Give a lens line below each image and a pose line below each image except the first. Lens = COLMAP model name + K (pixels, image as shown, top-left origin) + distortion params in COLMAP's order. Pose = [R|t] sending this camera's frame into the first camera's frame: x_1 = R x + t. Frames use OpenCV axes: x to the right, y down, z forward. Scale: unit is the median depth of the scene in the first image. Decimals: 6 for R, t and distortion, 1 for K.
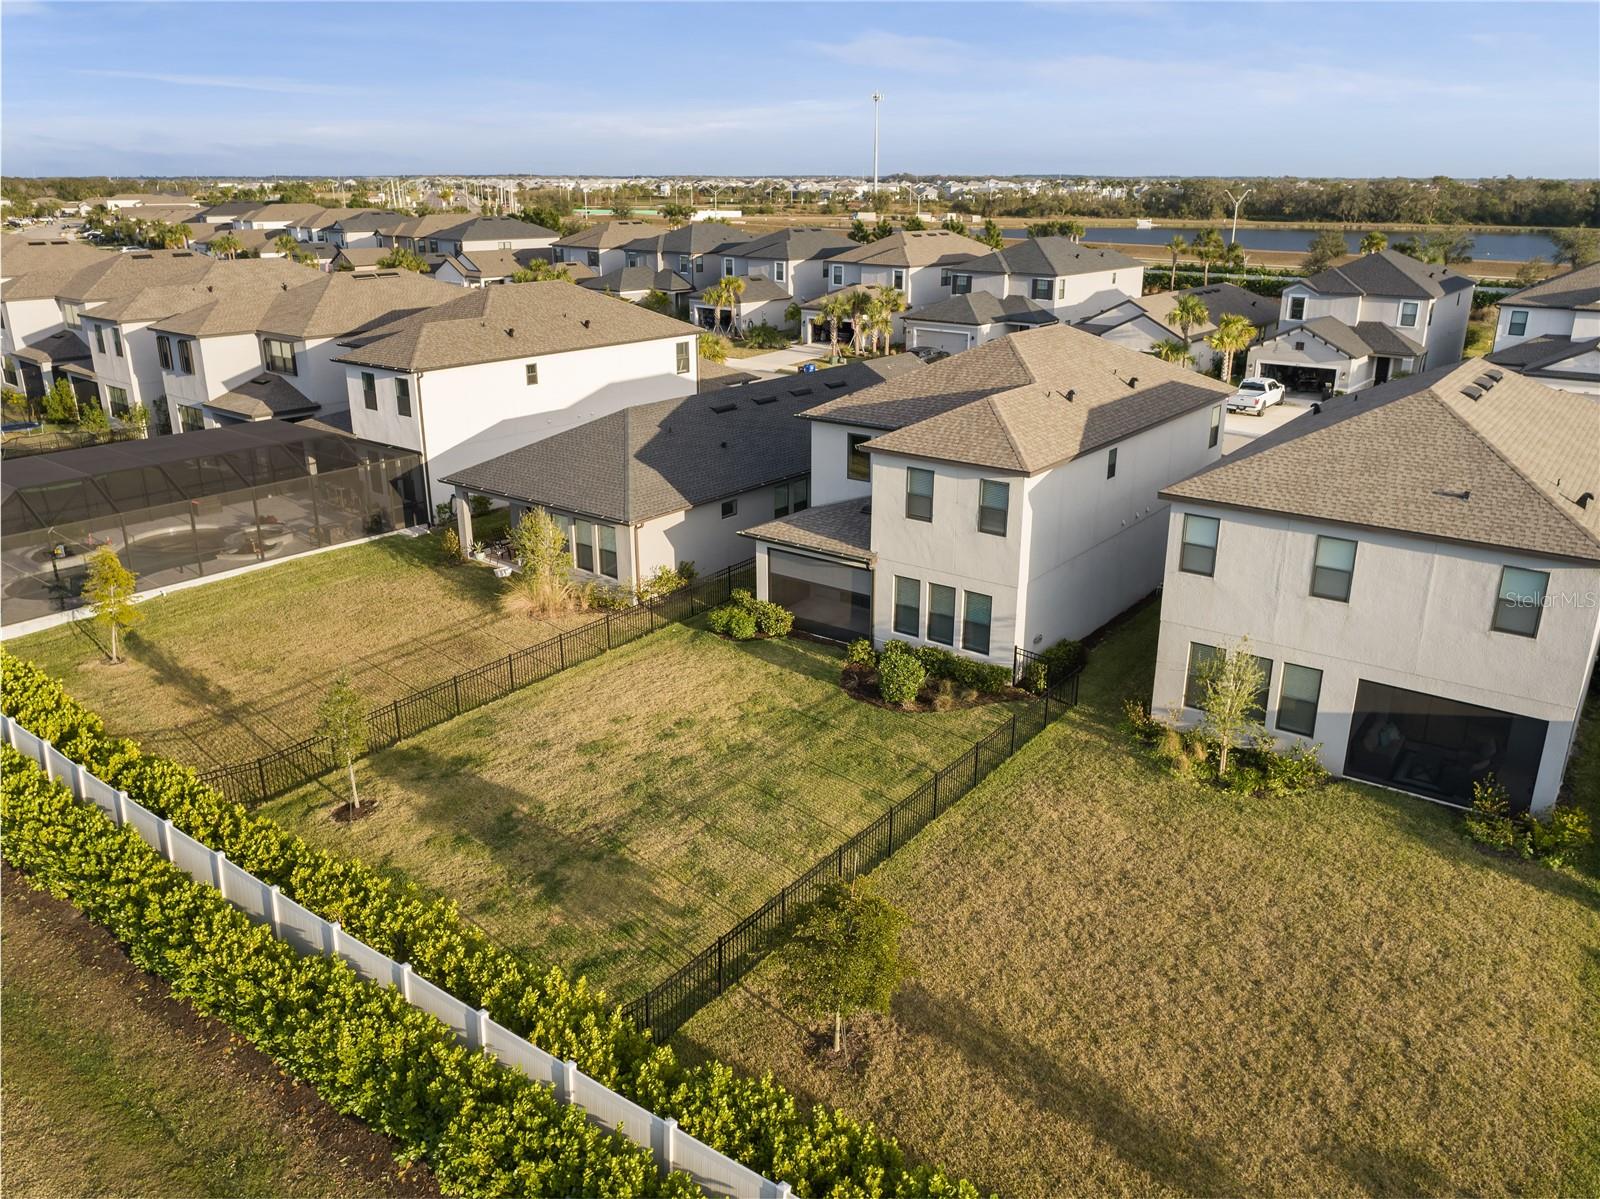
lens RADIAL K [[1196.8, 0, 807.6], [0, 1196.8, 596.4], [0, 0, 1]] dist [-0.023847, 0.003822]
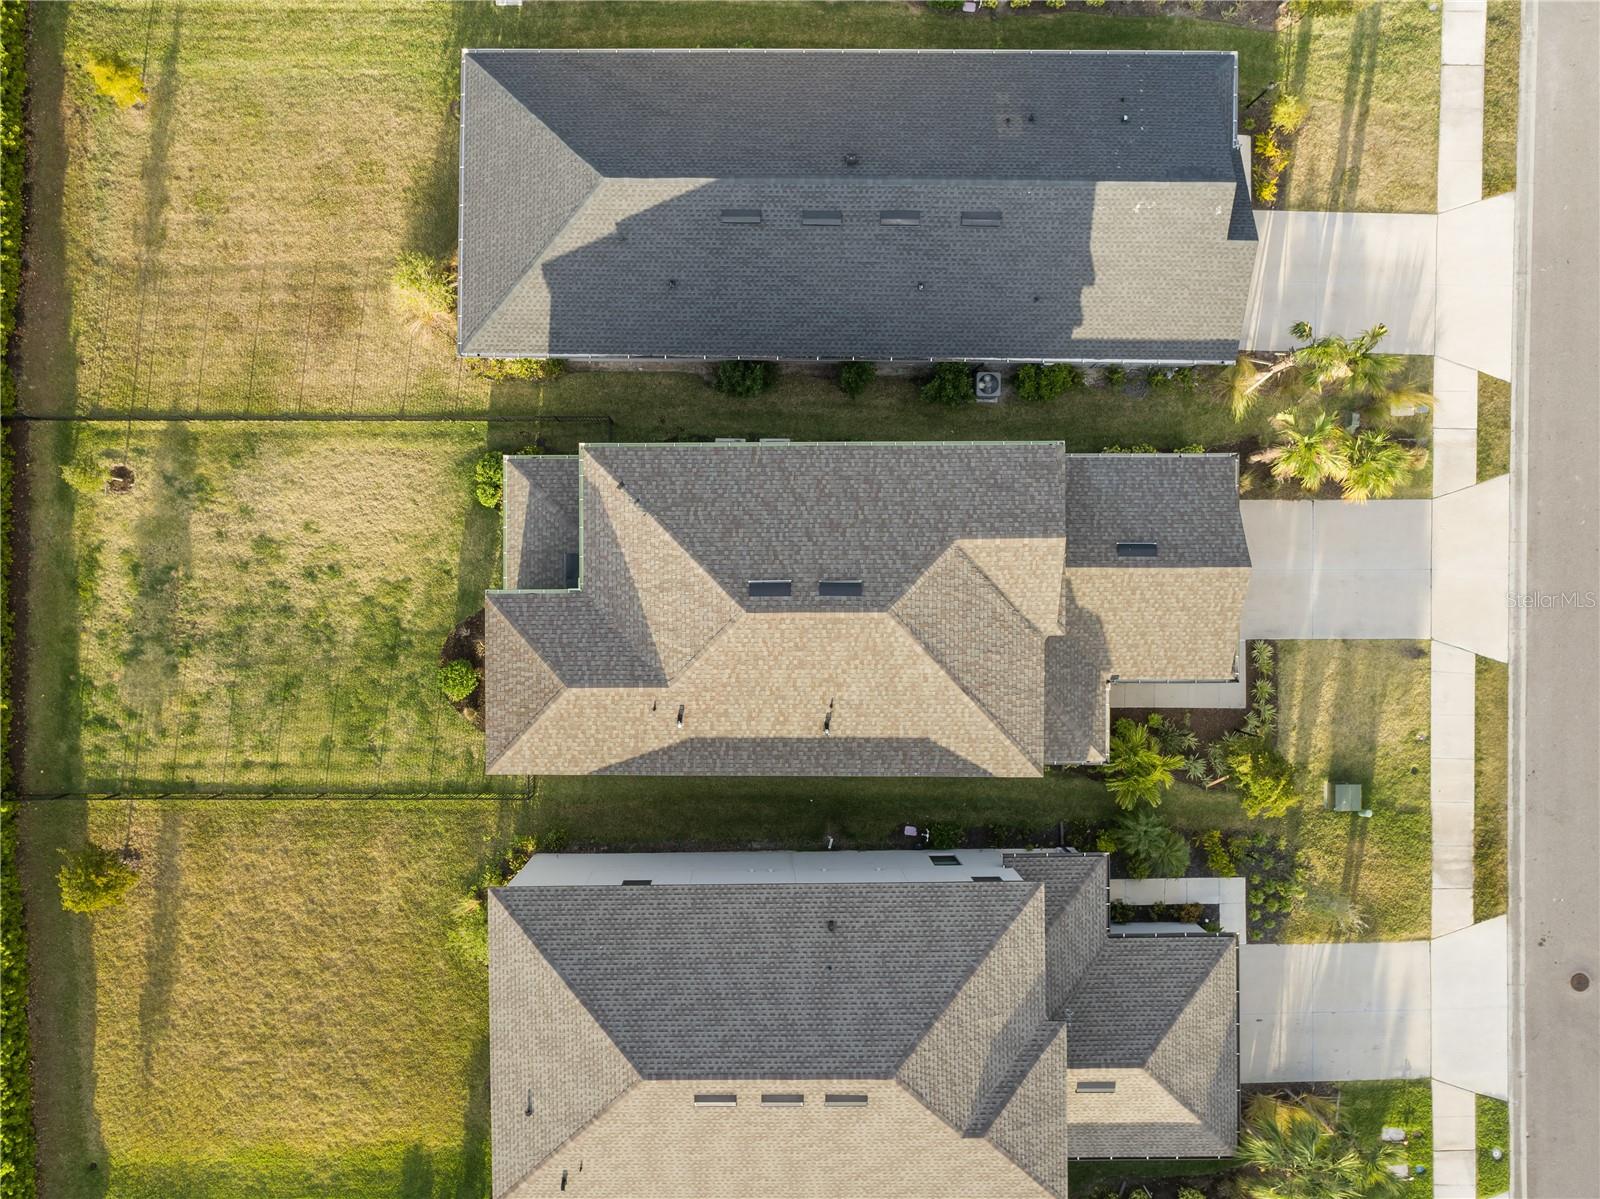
lens RADIAL K [[1196.8, 0, 807.6], [0, 1196.8, 596.4], [0, 0, 1]] dist [-0.023847, 0.003822]
pose [[0.596821, 0.802360, 0.004872, 0.209971], [-0.261634, 0.188865, 0.946508, -1.179581], [0.758520, -0.566171, 0.322643, 0.874521]]
